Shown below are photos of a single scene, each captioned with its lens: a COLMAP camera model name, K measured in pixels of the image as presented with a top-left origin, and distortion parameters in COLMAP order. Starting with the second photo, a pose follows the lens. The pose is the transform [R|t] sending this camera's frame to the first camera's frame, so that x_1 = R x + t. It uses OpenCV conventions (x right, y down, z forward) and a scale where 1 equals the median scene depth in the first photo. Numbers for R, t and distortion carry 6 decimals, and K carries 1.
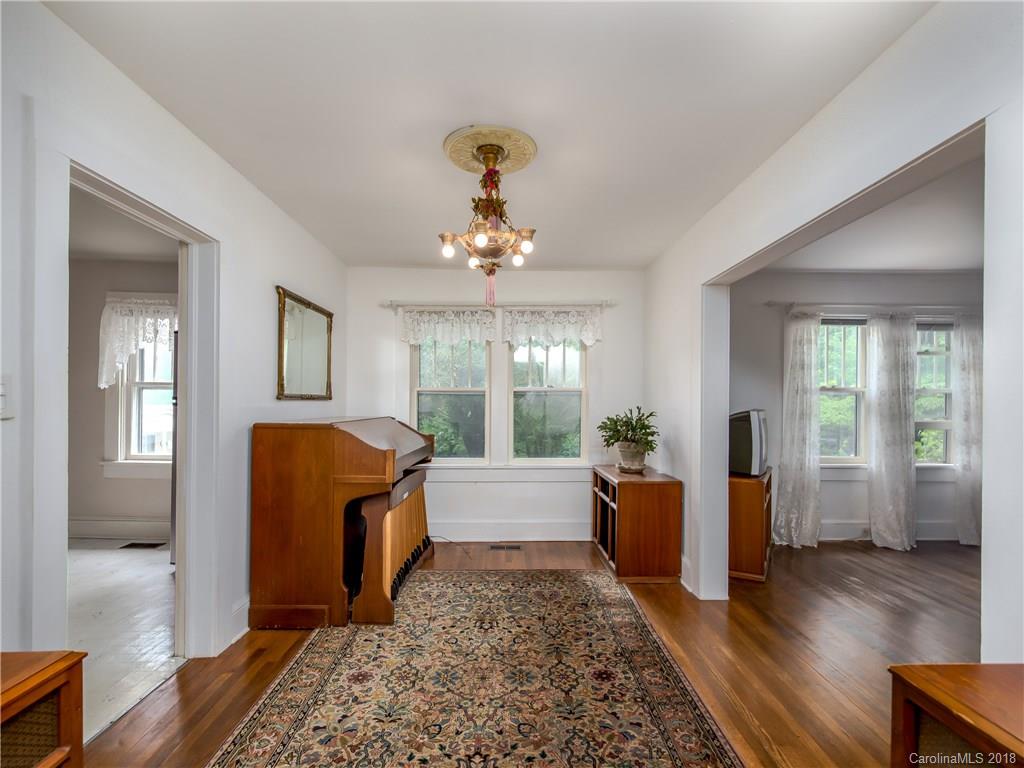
lens RADIAL K [[471.7, 0, 518.8], [0, 471.7, 398.9], [0, 0, 1]] dist [0.001036, 0.000639]
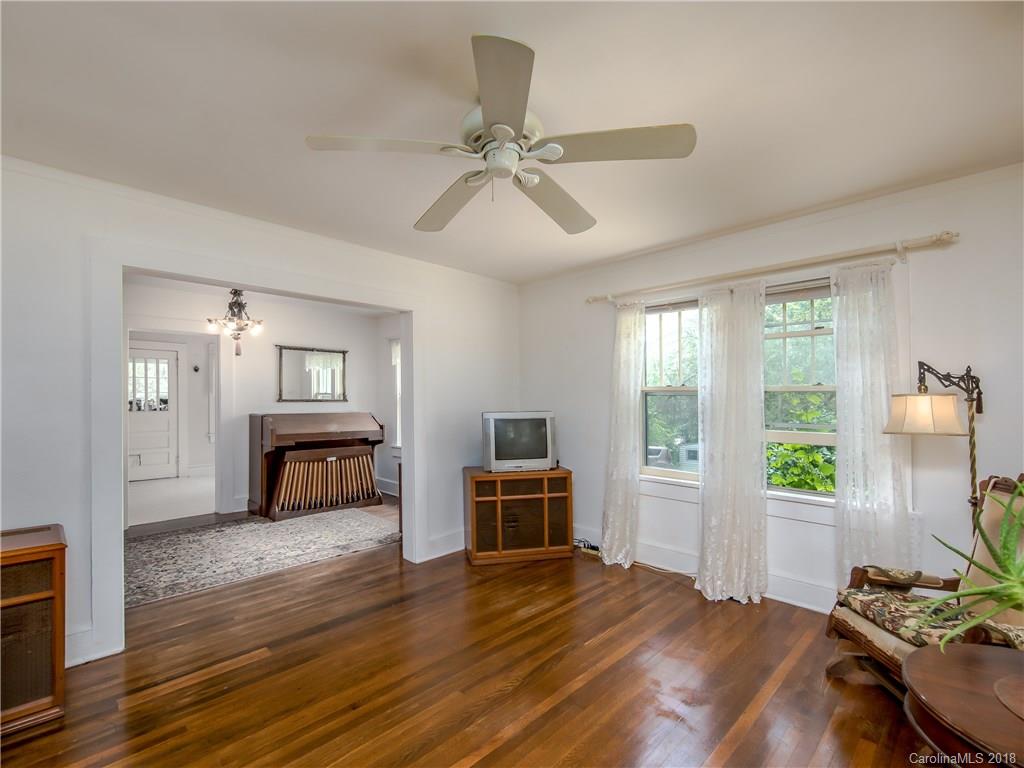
lens RADIAL K [[471.7, 0, 532.6], [0, 471.7, 400.1], [0, 0, 1]] dist [0.001036, 0.000639]
pose [[0.705705, -0.004675, -0.708491, 1.597251], [0.003036, 0.999989, -0.003574, 0.004020], [0.708500, 0.000372, 0.705711, 0.358115]]
